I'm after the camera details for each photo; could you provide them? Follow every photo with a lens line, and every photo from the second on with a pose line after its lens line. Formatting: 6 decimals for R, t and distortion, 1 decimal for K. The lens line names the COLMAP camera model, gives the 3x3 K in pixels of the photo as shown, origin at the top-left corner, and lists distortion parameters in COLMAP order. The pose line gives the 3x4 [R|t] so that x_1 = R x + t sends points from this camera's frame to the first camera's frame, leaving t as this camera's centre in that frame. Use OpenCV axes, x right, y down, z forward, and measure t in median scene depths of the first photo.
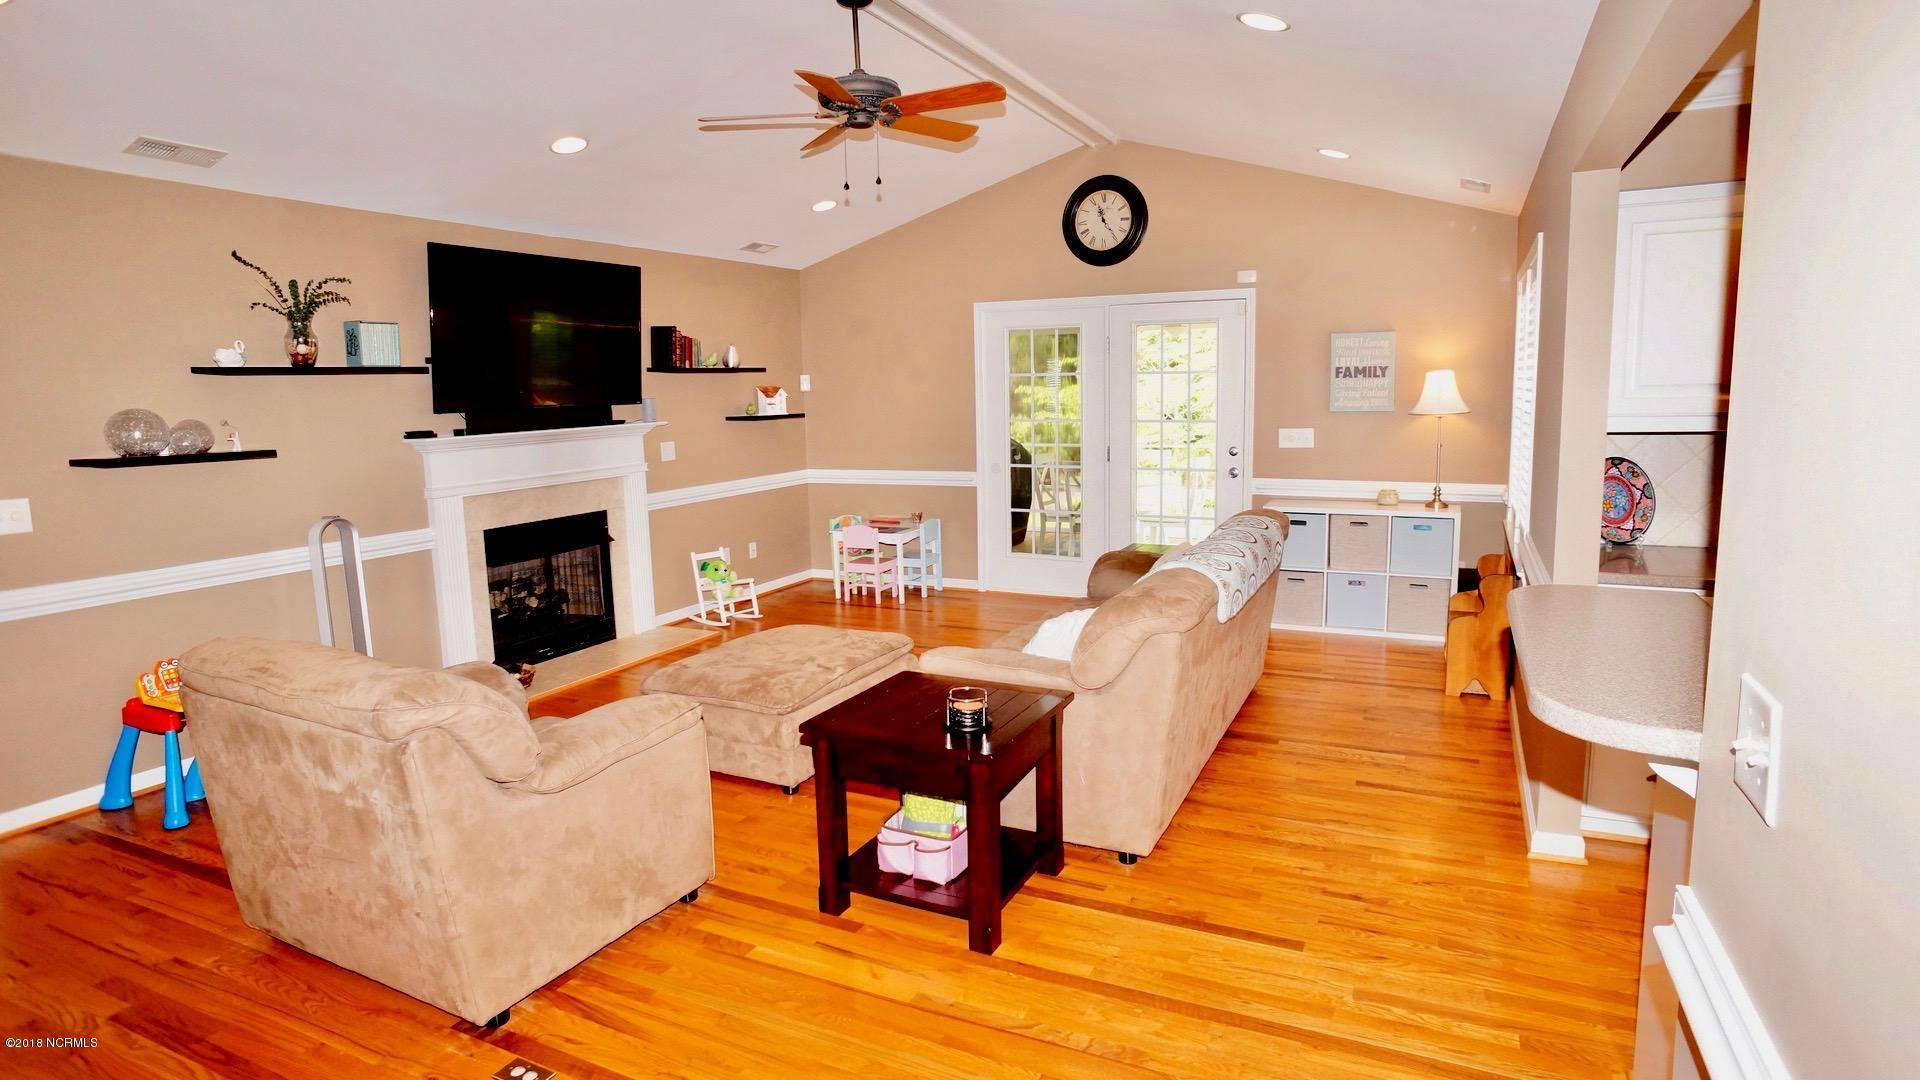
lens RADIAL K [[1027.2, 0, 979.8], [0, 1027.2, 512.1], [0, 0, 1]] dist [-0.048818, 0.018792]
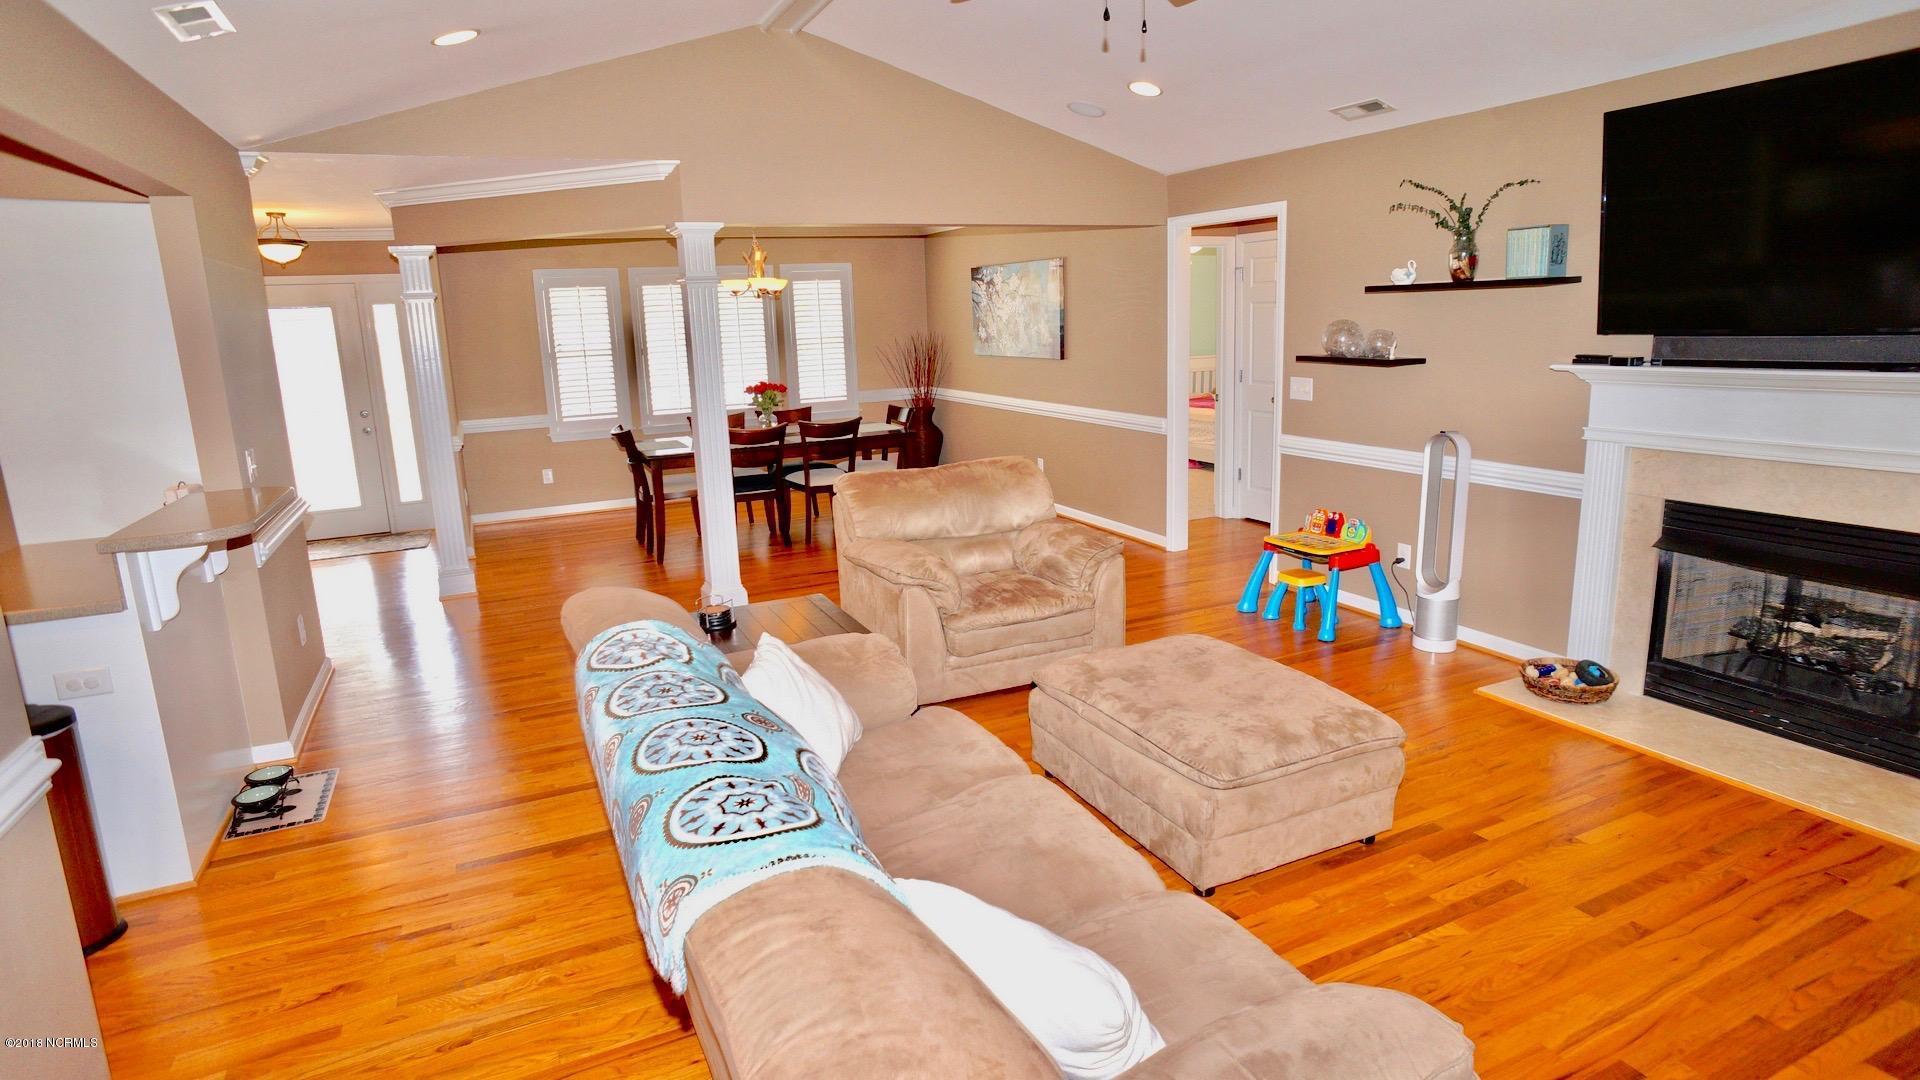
lens RADIAL K [[1027.2, 0, 963.6], [0, 1027.2, 534.7], [0, 0, 1]] dist [-0.048818, 0.018792]
pose [[-0.644999, 0.198287, -0.738010, 0.448714], [-0.048298, 0.953241, 0.298325, -0.178986], [0.762656, 0.228064, -0.605263, 1.274885]]
